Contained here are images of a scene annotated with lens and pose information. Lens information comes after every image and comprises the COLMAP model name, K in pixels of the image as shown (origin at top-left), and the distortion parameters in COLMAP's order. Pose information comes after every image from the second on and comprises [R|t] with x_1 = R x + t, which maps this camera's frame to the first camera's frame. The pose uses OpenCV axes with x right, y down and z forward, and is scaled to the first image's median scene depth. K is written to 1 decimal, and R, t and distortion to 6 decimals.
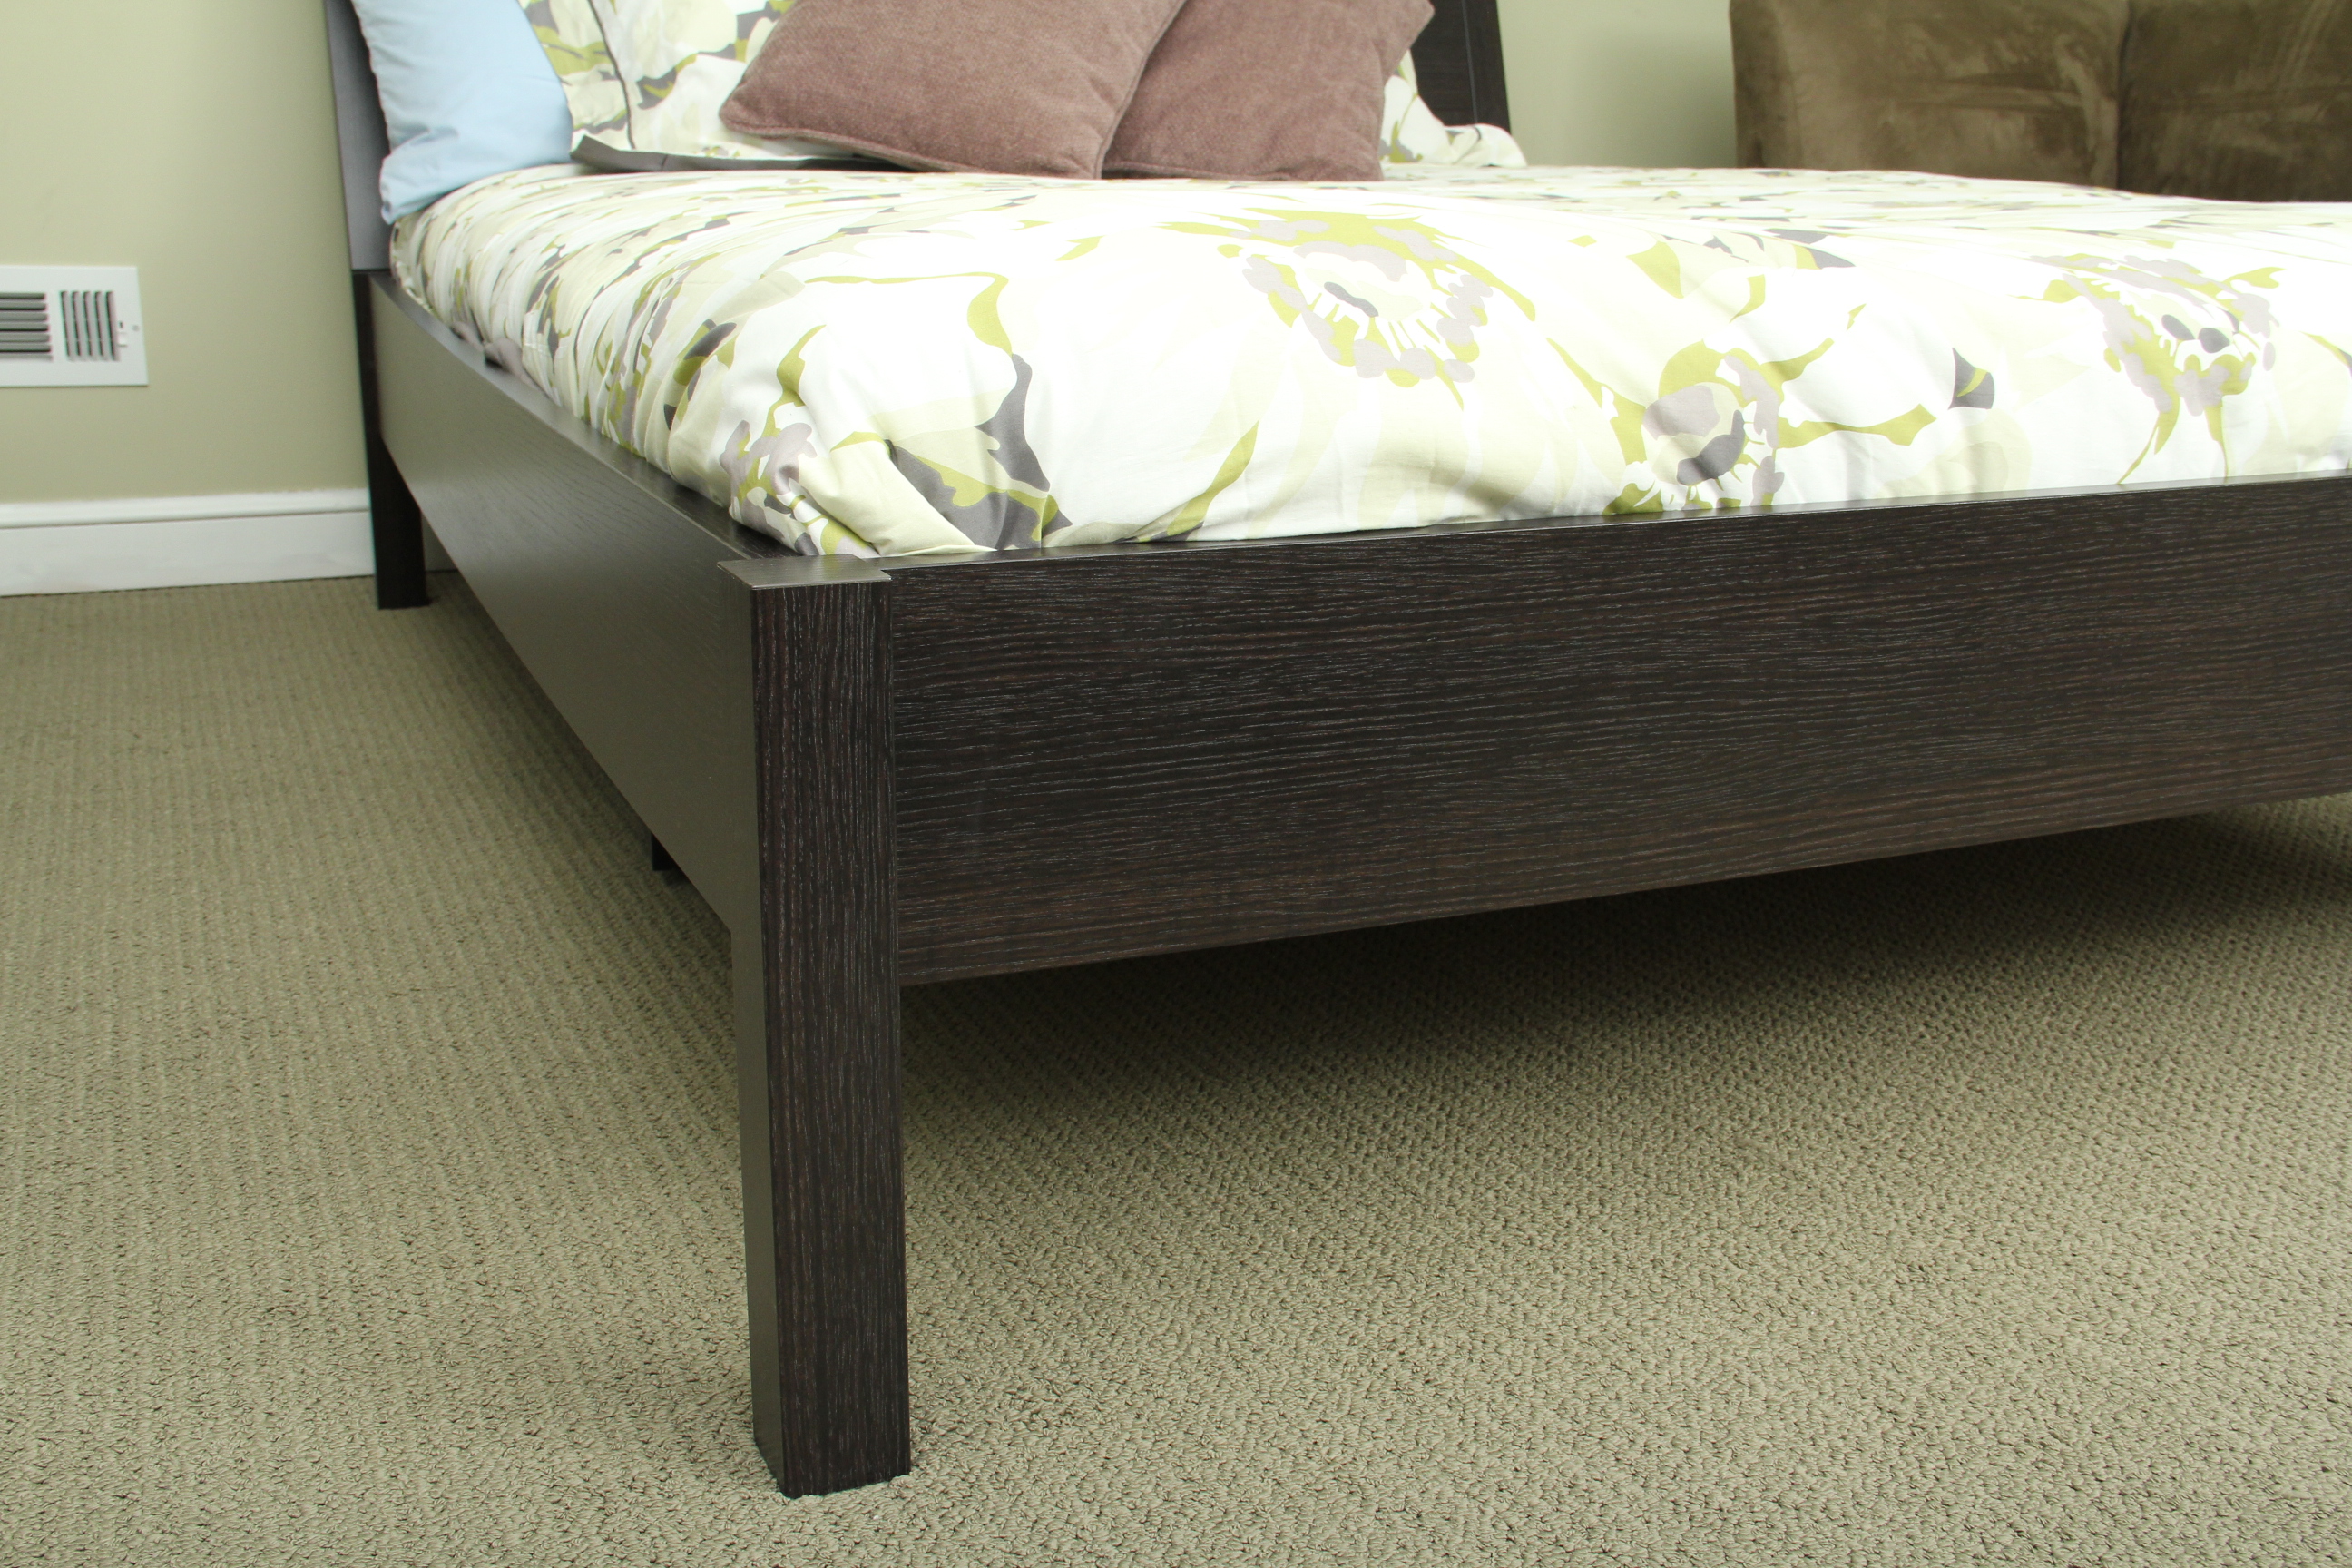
lens RADIAL K [[2329.3, 0, 1171.5], [0, 2329.3, 785.1], [0, 0, 1]] dist [-0.079768, 0.000000]
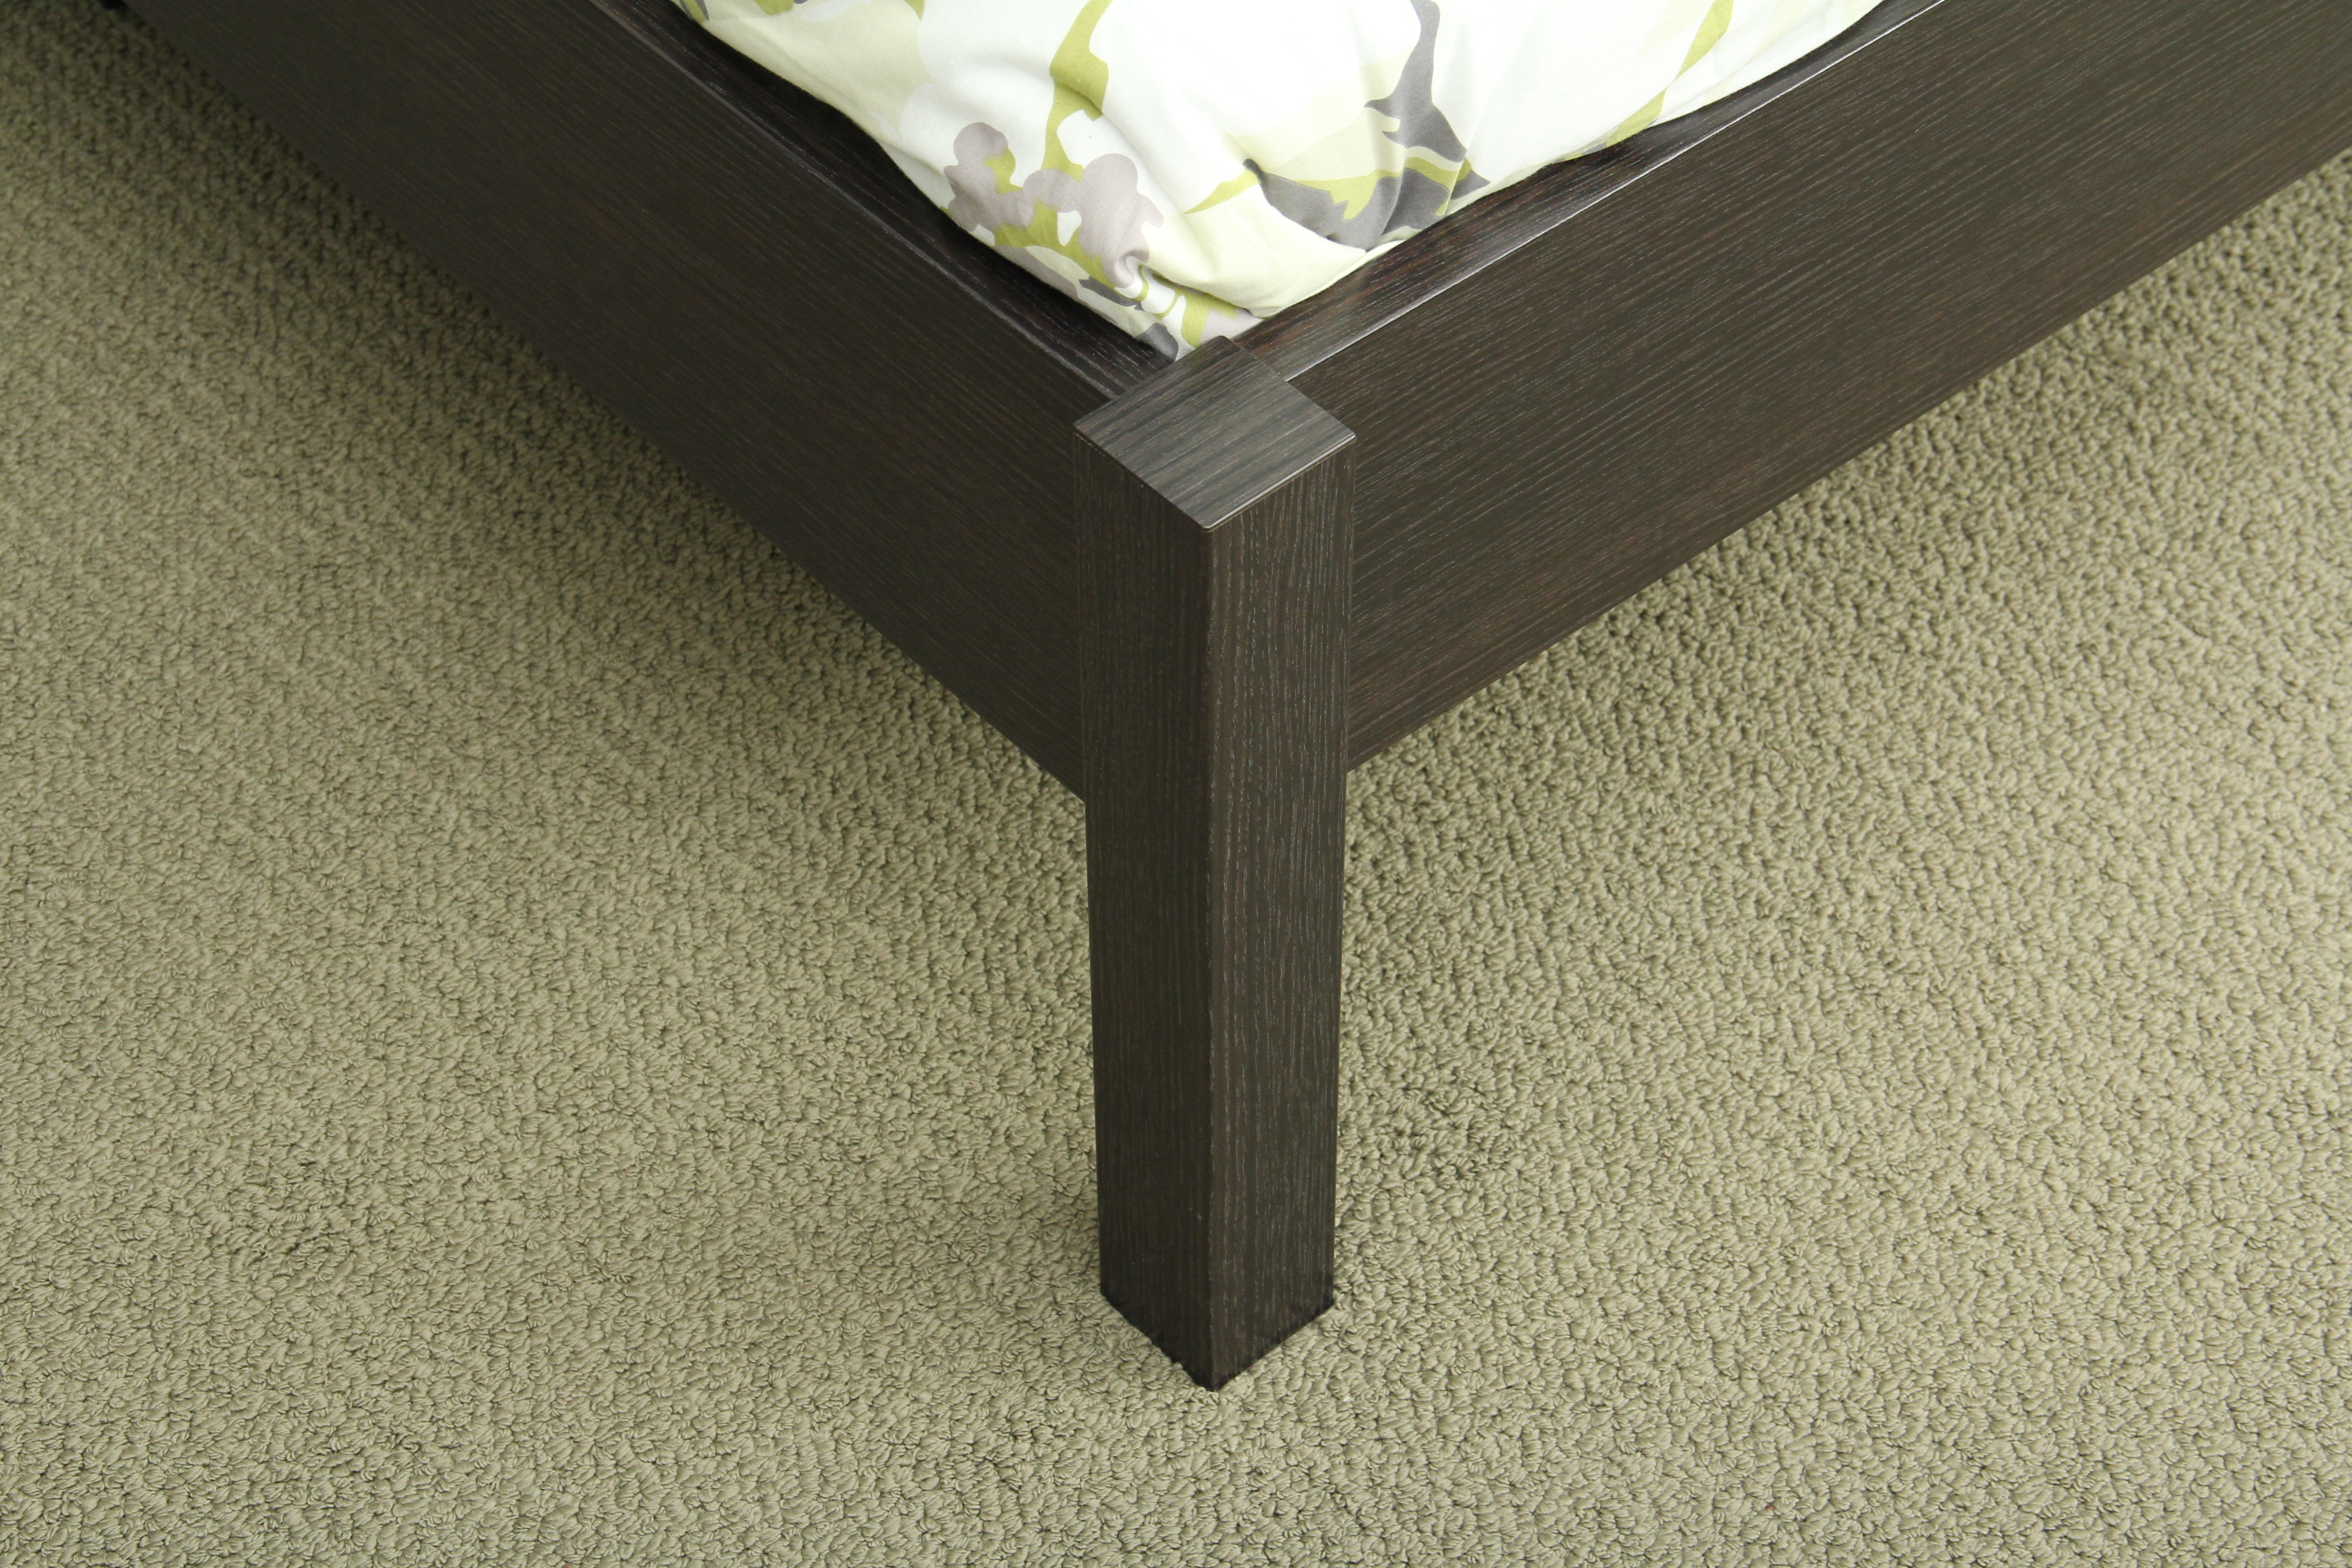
lens RADIAL K [[4809.7, 0, 1178.6], [0, 4809.7, 781.7], [0, 0, 1]] dist [0.302423, 0.000000]
pose [[0.951773, -0.235849, 0.196222, -0.437634], [0.096051, 0.836480, 0.539515, -0.720268], [-0.291380, -0.494648, 0.818792, -0.216109]]
